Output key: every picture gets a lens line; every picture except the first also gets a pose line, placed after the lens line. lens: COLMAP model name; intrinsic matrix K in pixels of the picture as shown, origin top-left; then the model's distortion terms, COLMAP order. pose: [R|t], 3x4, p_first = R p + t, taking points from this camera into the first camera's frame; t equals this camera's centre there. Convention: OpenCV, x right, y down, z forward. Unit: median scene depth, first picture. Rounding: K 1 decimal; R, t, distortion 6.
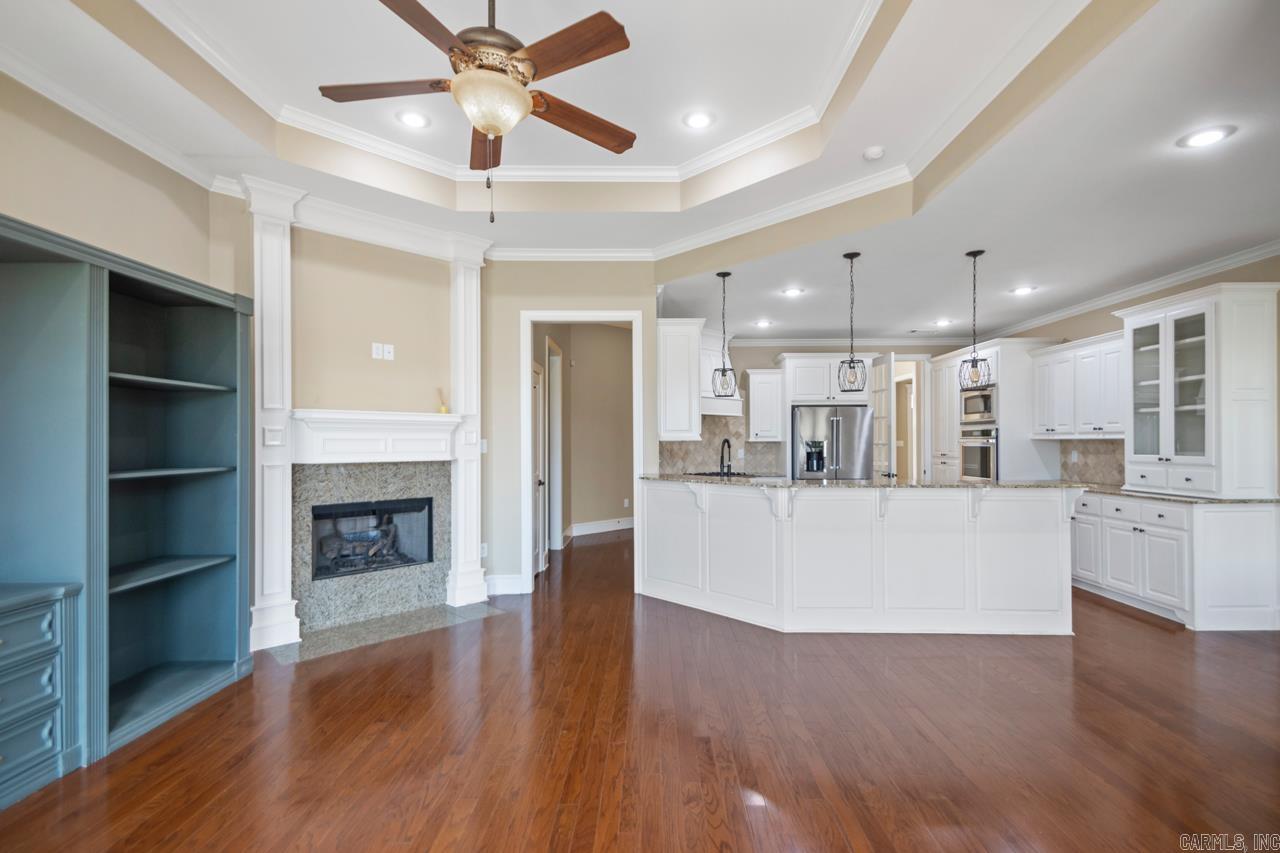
lens RADIAL K [[593.6, 0, 647.7], [0, 593.6, 435.4], [0, 0, 1]] dist [0.046708, -0.021618]
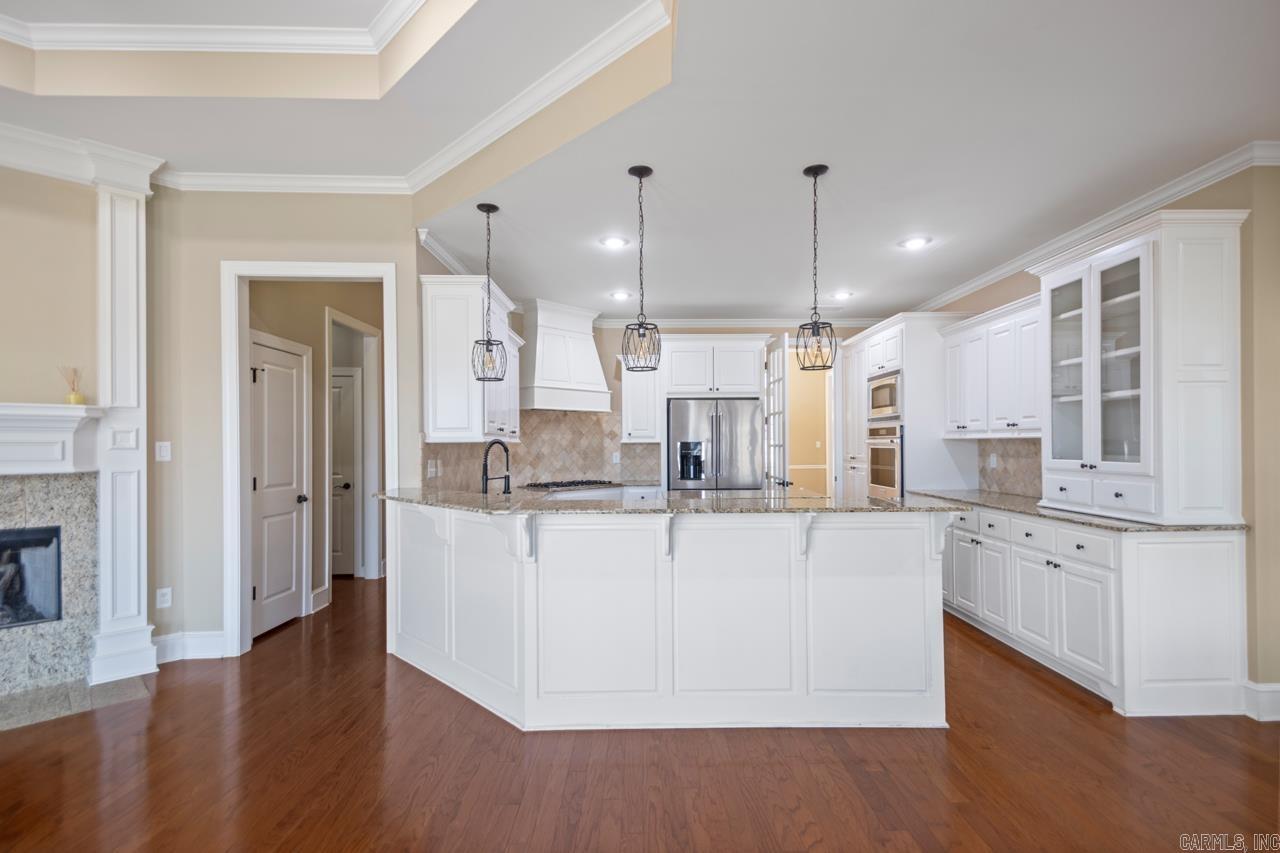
lens RADIAL K [[593.6, 0, 647.7], [0, 593.6, 435.4], [0, 0, 1]] dist [0.046708, -0.021618]
pose [[0.999711, -0.002771, 0.023880, 0.289043], [0.002799, 0.999995, -0.001111, 0.002029], [-0.023877, 0.001177, 0.999714, 0.273022]]
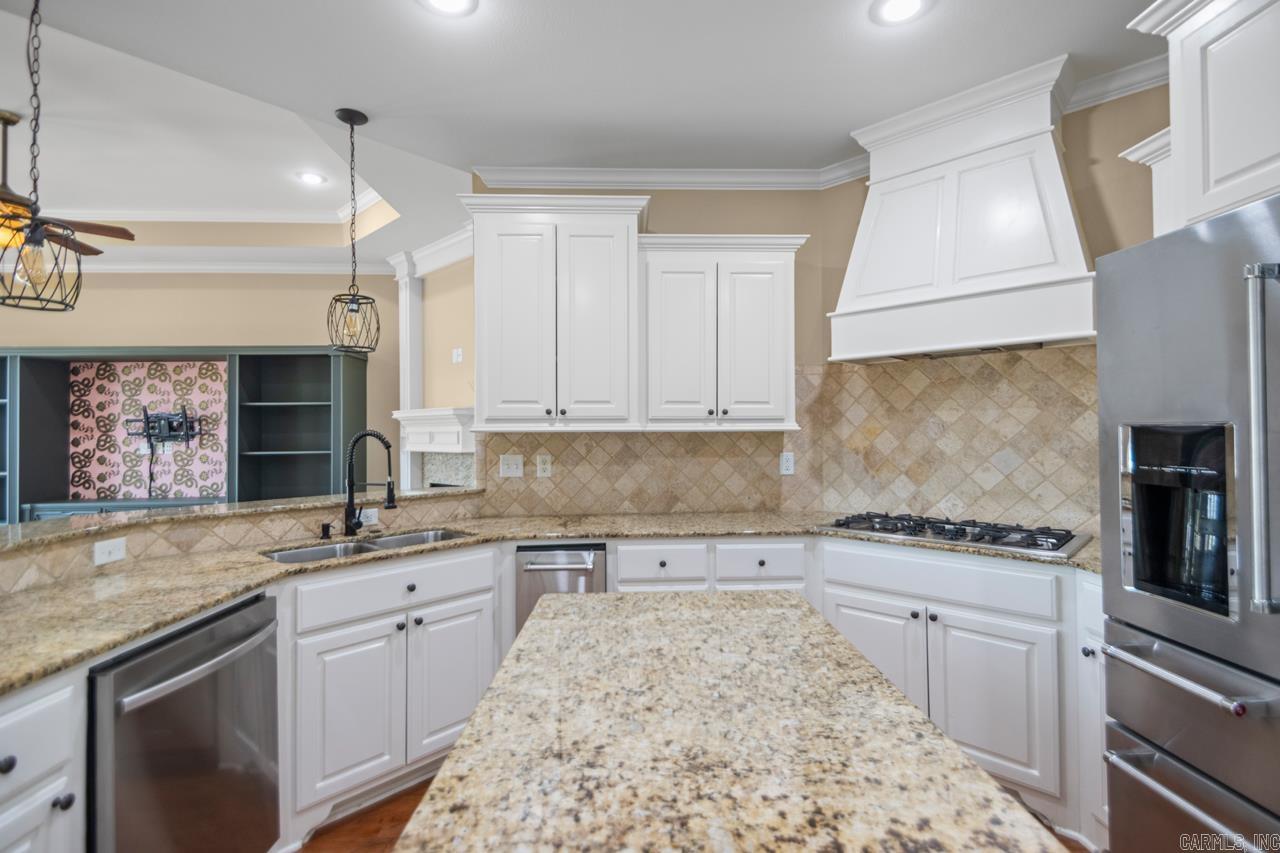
lens RADIAL K [[593.6, 0, 647.7], [0, 593.6, 435.4], [0, 0, 1]] dist [0.046708, -0.021618]
pose [[0.041761, 0.005439, -0.999113, 0.649187], [0.021021, 0.999759, 0.006321, 0.011753], [0.998906, -0.021267, 0.041637, 1.191071]]
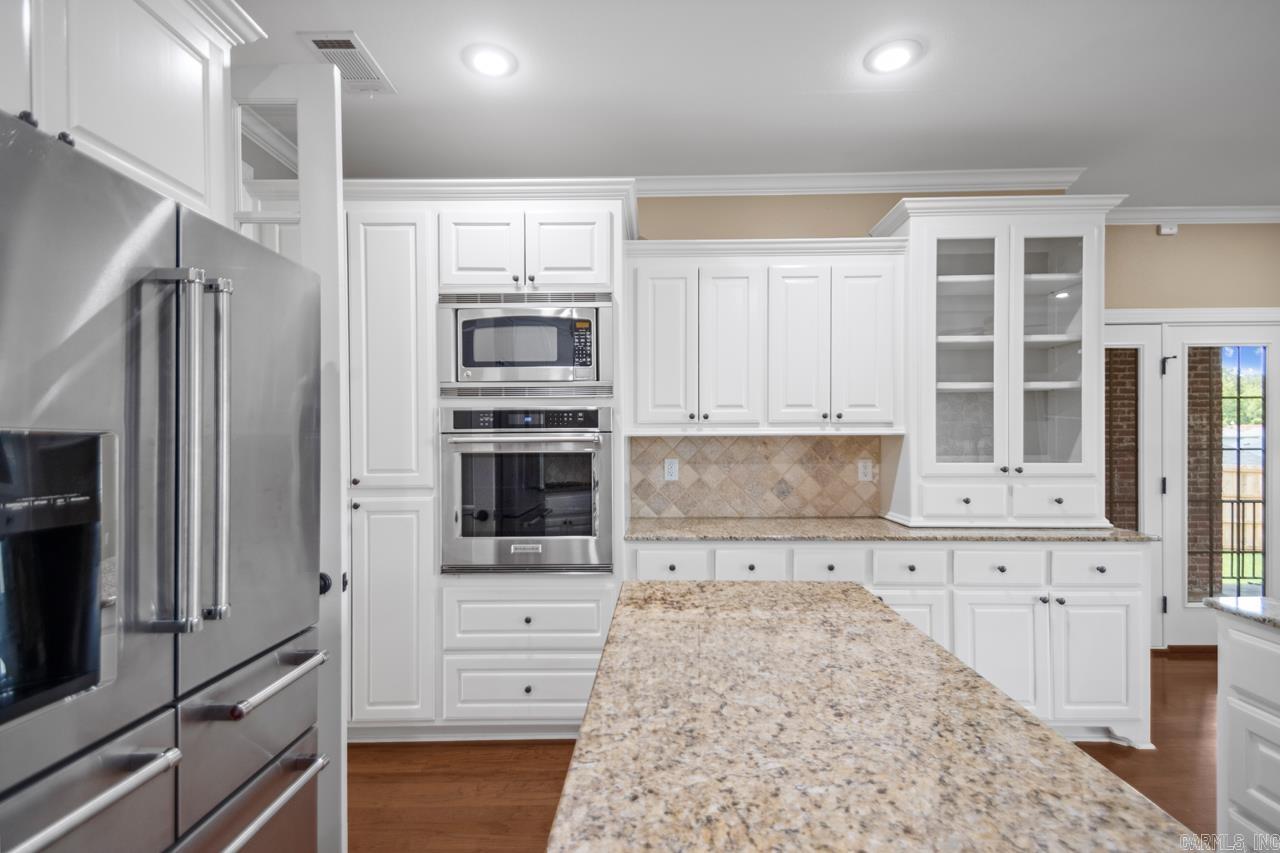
lens RADIAL K [[593.6, 0, 647.7], [0, 593.6, 435.4], [0, 0, 1]] dist [0.046708, -0.021618]
pose [[0.009360, 0.013763, 0.999861, 0.242684], [-0.005758, 0.999889, -0.013709, 0.015580], [-0.999940, -0.005629, 0.009438, 1.258483]]
